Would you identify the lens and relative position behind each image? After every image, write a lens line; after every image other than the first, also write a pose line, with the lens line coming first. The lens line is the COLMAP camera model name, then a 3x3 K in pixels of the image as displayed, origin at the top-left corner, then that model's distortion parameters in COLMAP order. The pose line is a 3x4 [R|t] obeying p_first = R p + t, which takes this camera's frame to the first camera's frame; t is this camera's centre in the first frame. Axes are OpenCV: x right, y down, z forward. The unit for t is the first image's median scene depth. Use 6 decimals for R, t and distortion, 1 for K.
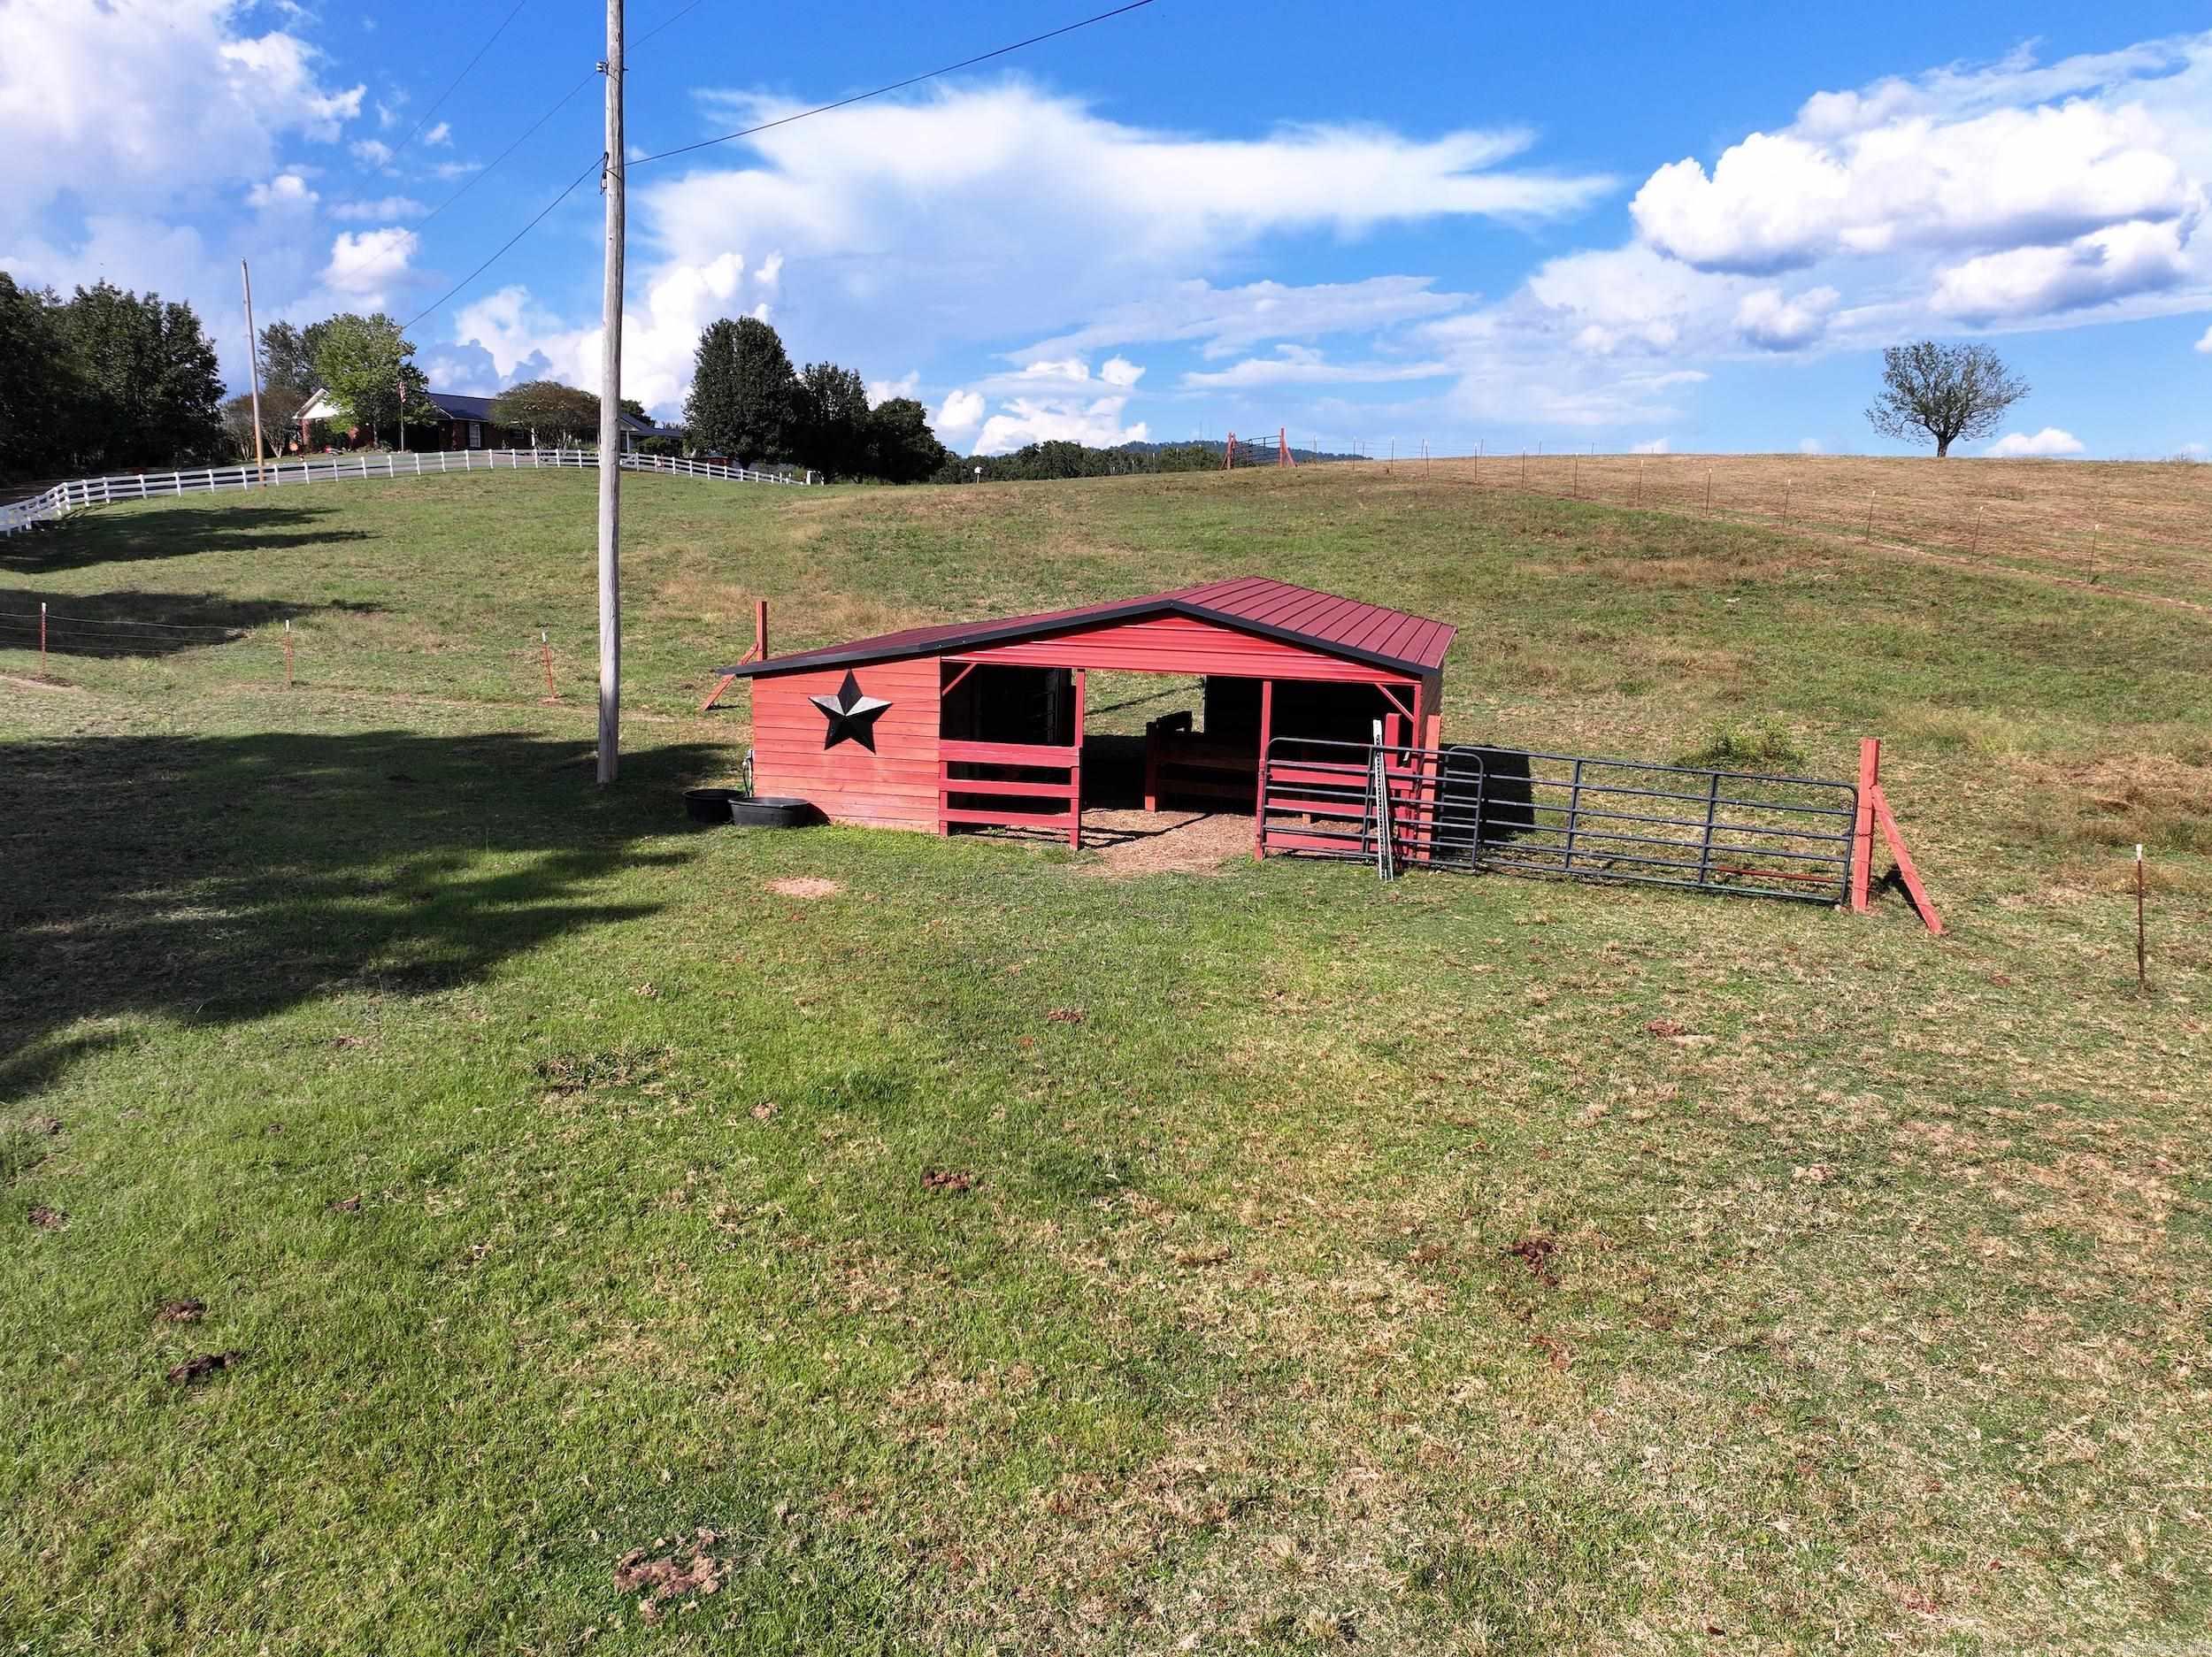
lens RADIAL K [[1563.7, 0, 1094.7], [0, 1563.7, 822.4], [0, 0, 1]] dist [0.012655, -0.000915]
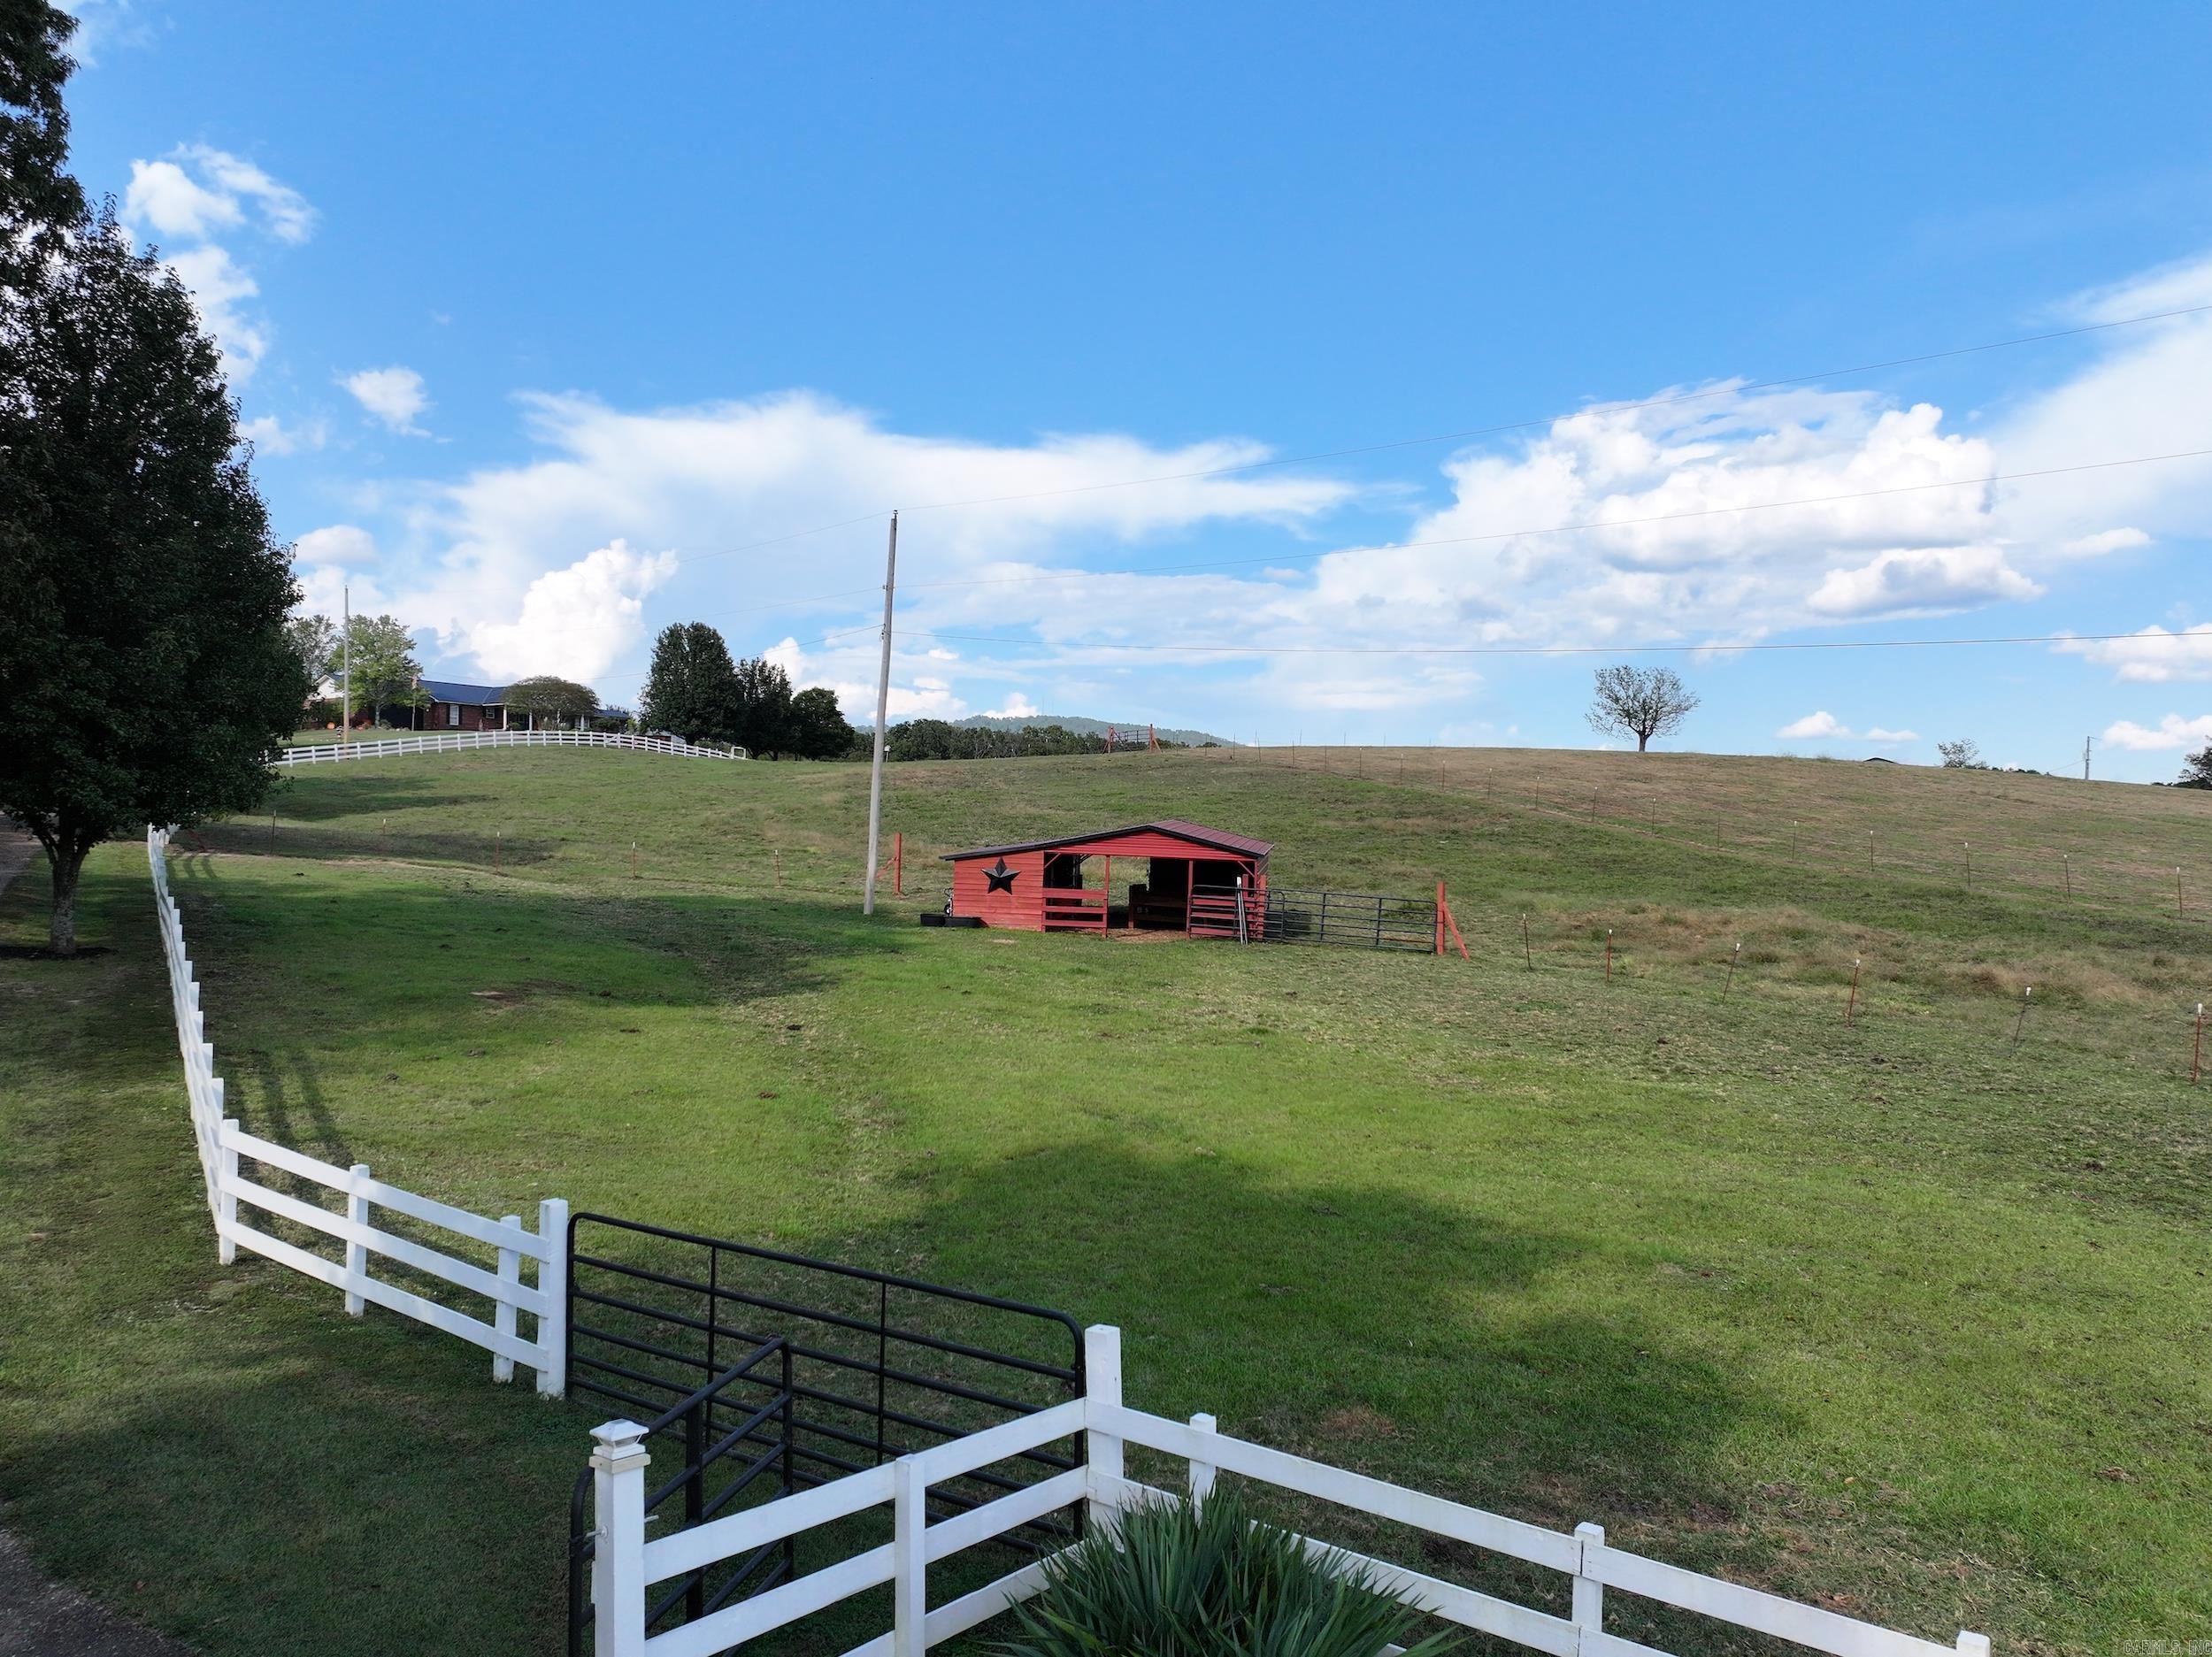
lens RADIAL K [[1563.7, 0, 1108.3], [0, 1563.7, 826.3], [0, 0, 1]] dist [0.012655, -0.000915]
pose [[0.994180, 0.005365, 0.107601, -0.095356], [0.012767, 0.985855, -0.167113, 0.089812], [-0.106976, 0.167514, 0.980049, -0.460339]]
